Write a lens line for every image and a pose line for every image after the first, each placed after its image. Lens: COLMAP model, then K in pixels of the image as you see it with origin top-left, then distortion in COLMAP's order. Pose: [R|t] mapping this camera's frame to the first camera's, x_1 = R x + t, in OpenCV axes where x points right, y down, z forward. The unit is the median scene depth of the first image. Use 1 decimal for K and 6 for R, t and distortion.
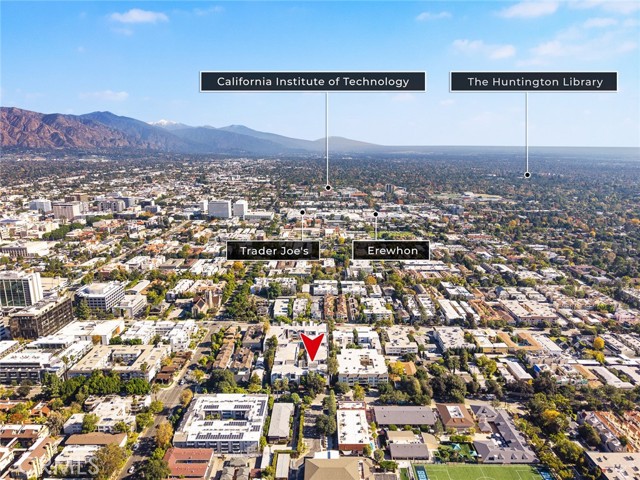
lens RADIAL K [[423.9, 0, 320.0], [0, 423.9, 240.0], [0, 0, 1]] dist [0.004744, -0.001209]
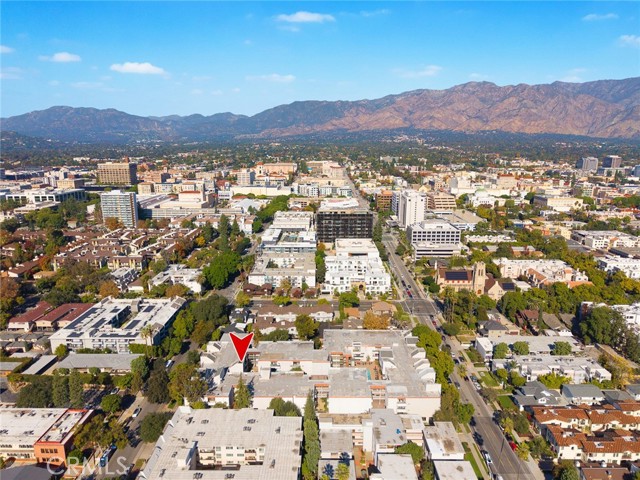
lens RADIAL K [[423.9, 0, 320.0], [0, 423.9, 240.0], [0, 0, 1]] dist [0.004744, -0.001209]
pose [[0.002923, 0.229848, -0.973222, 0.323431], [-0.214733, 0.950668, 0.223877, 0.003867], [0.976668, 0.208328, 0.052135, 0.774541]]
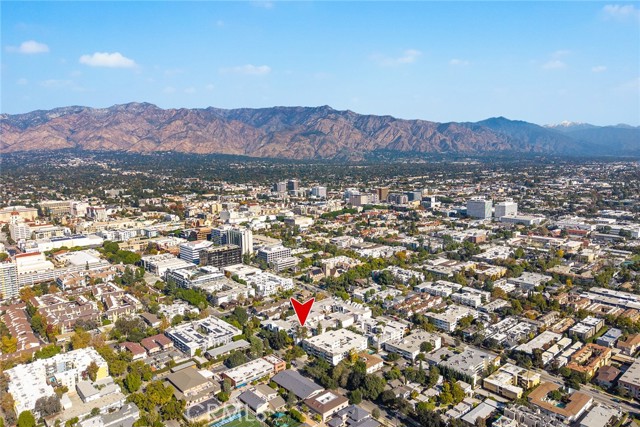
lens RADIAL K [[432.9, 0, 320.0], [0, 432.9, 213.5], [0, 0, 1]] dist [0.005540, -0.000242]
pose [[0.675002, 0.090116, -0.732292, 0.622770], [-0.142235, 0.989789, -0.009304, -0.004842], [0.723976, 0.110437, 0.680927, 0.159311]]
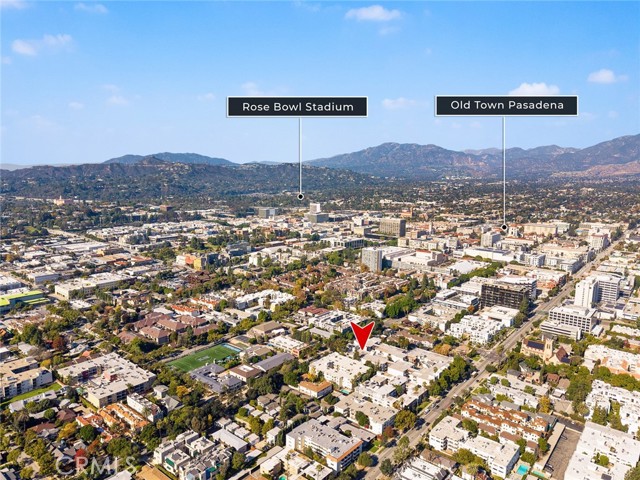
lens RADIAL K [[445.6, 0, 320.0], [0, 445.6, 240.0], [0, 0, 1]] dist [-0.000443, -0.000650]
pose [[-0.627666, 0.108760, -0.770848, 0.745268], [-0.186317, 0.940428, 0.284396, -0.254801], [0.755858, 0.322127, -0.570011, 1.143908]]
